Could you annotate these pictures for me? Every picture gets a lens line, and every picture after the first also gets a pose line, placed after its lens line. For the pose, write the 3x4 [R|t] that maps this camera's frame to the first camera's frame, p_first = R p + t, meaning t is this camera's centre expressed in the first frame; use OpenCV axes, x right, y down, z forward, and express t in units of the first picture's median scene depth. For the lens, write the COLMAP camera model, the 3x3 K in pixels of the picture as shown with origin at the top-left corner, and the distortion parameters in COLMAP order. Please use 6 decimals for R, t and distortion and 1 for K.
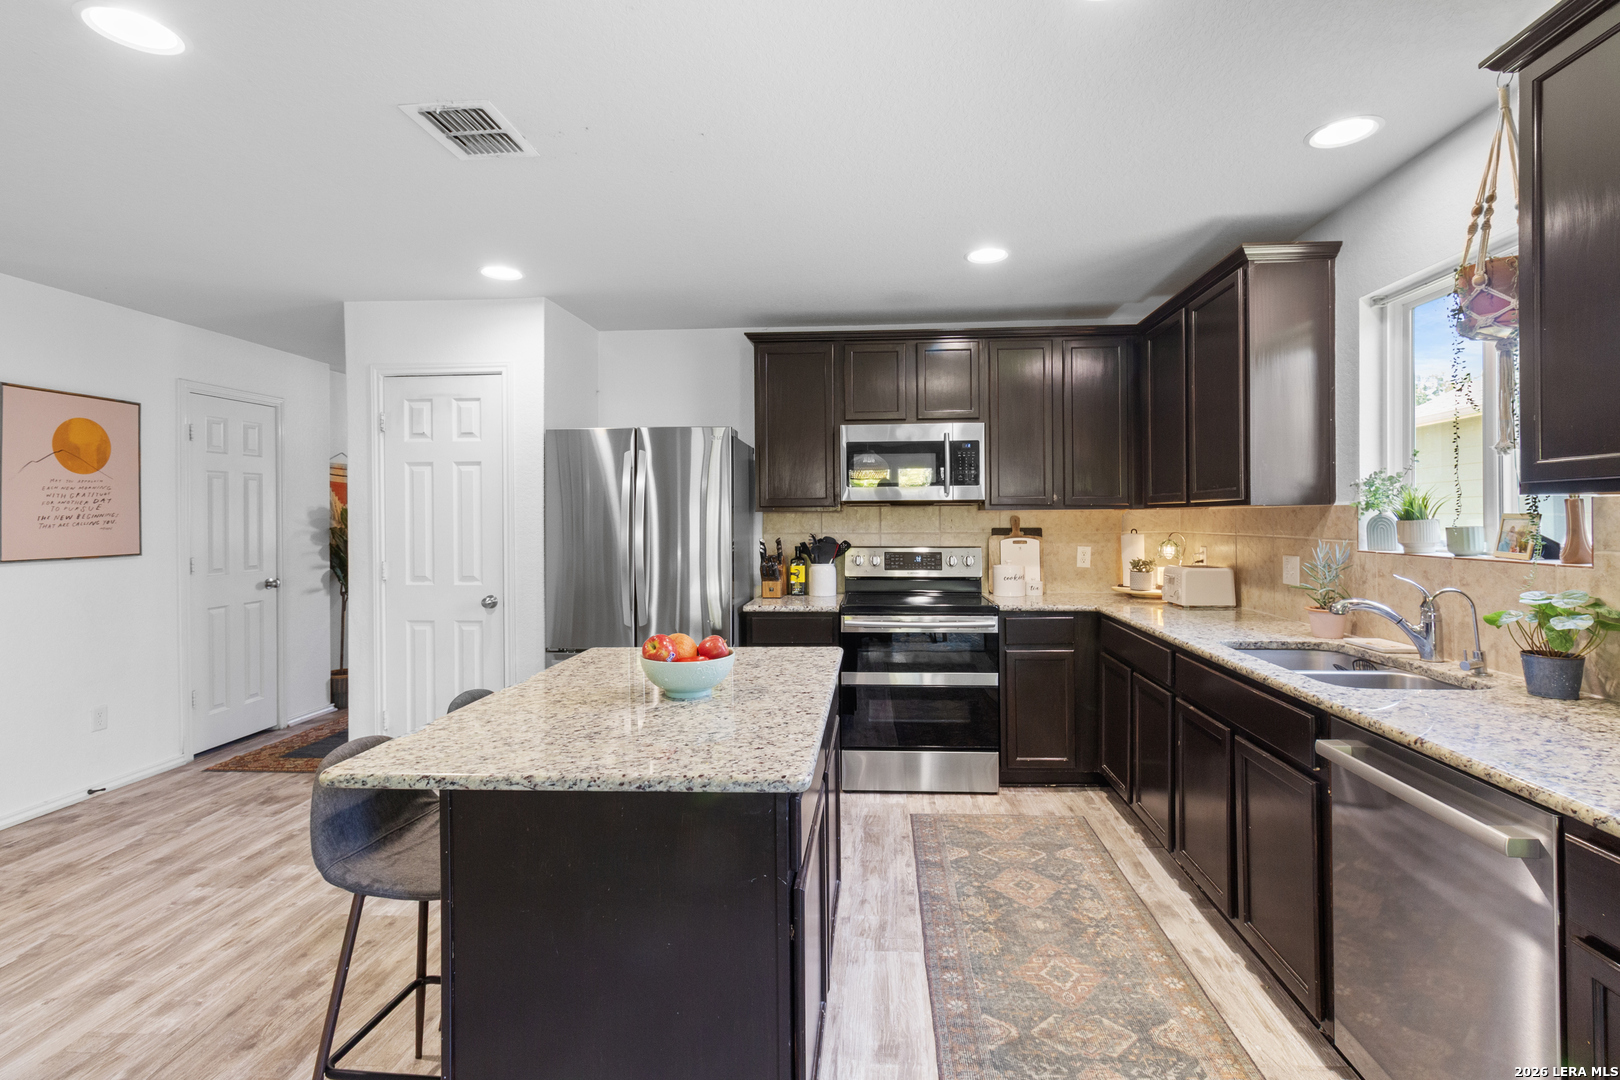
lens RADIAL K [[742.6, 0, 843.8], [0, 742.6, 516.5], [0, 0, 1]] dist [0.000920, -0.000333]
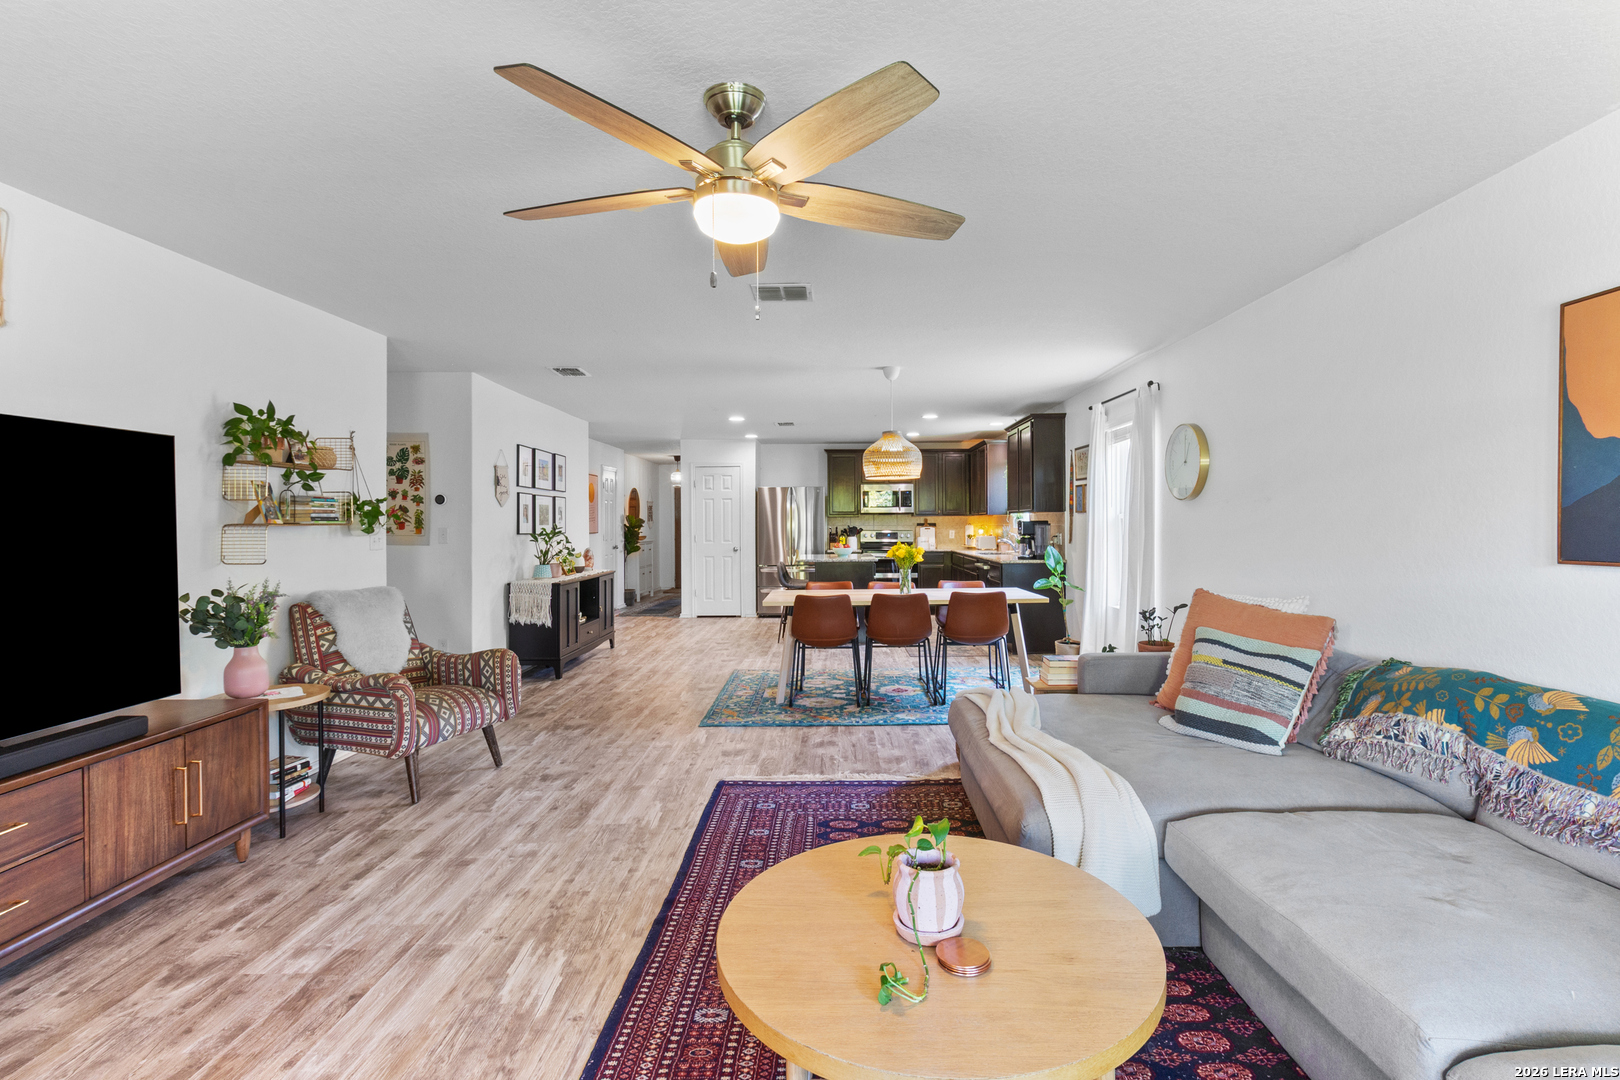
lens RADIAL K [[742.6, 0, 837.0], [0, 742.6, 529.3], [0, 0, 1]] dist [0.000920, -0.000333]
pose [[0.997703, -0.000199, 0.067745, -0.260477], [-0.000558, 0.999938, 0.011160, 0.008559], [-0.067743, -0.011172, 0.997640, -1.606712]]
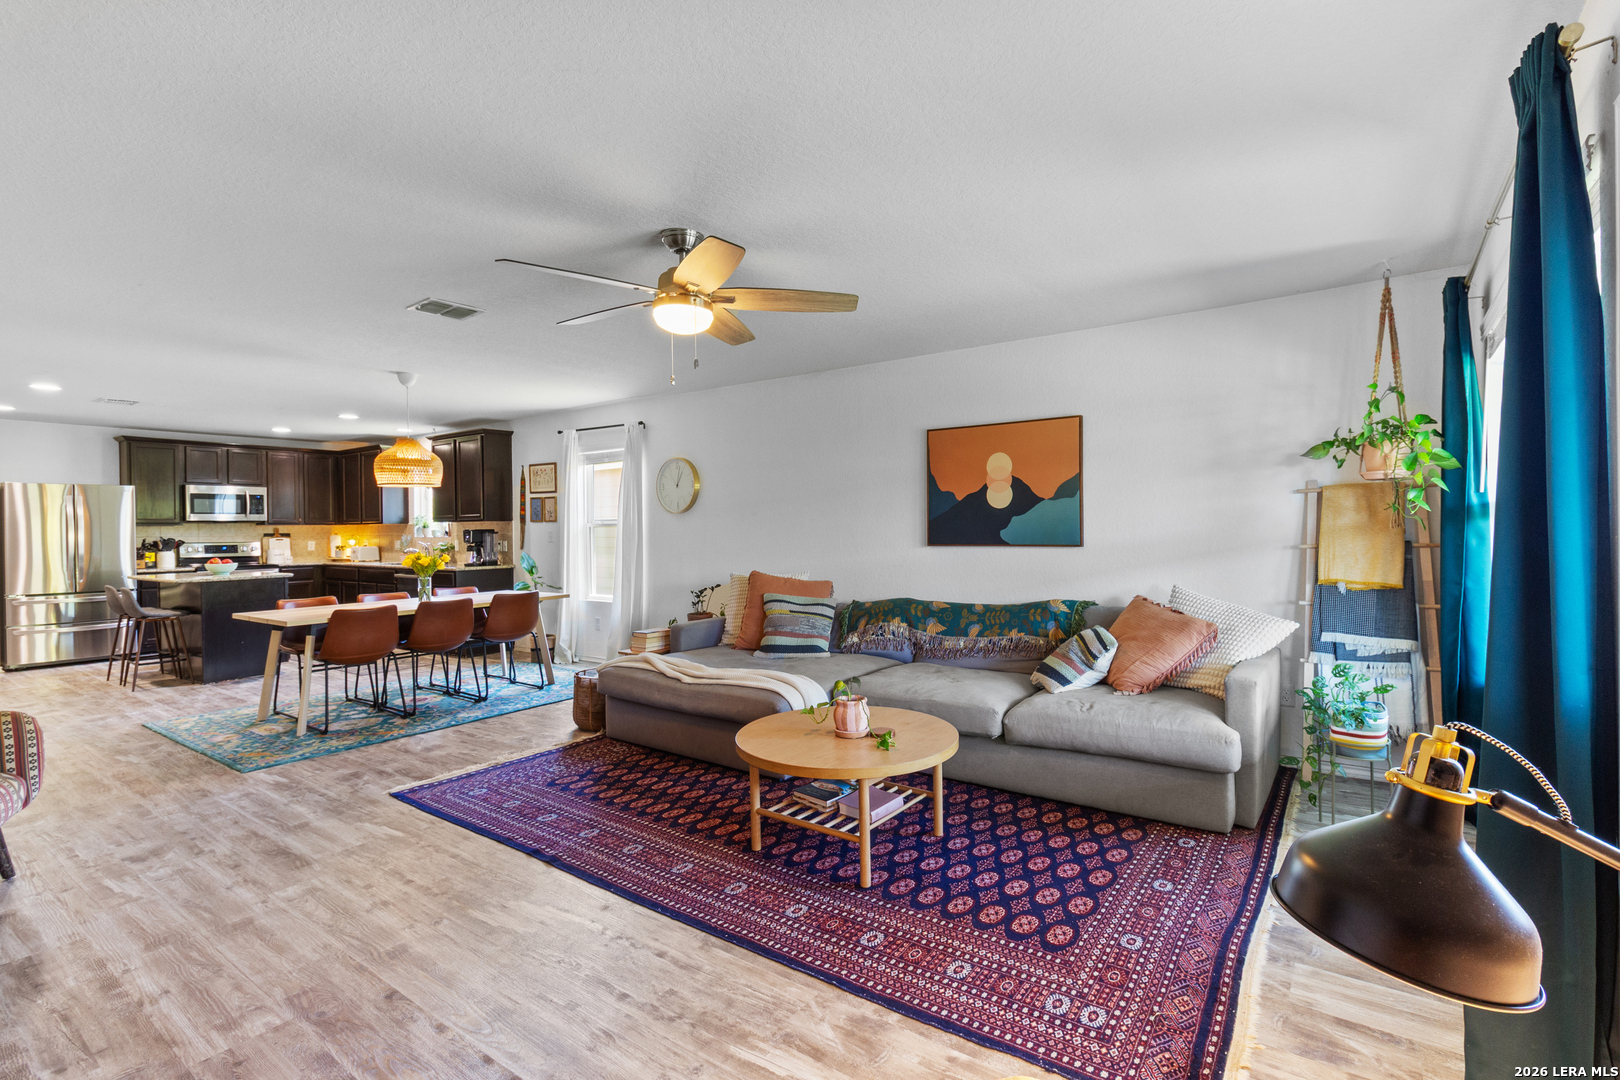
lens RADIAL K [[742.6, 0, 826.0], [0, 742.6, 536.9], [0, 0, 1]] dist [0.000920, -0.000333]
pose [[0.537586, -0.010526, 0.843143, -0.775519], [0.004415, 0.999944, 0.009669, 0.012390], [-0.843197, -0.001476, 0.537602, -1.611498]]
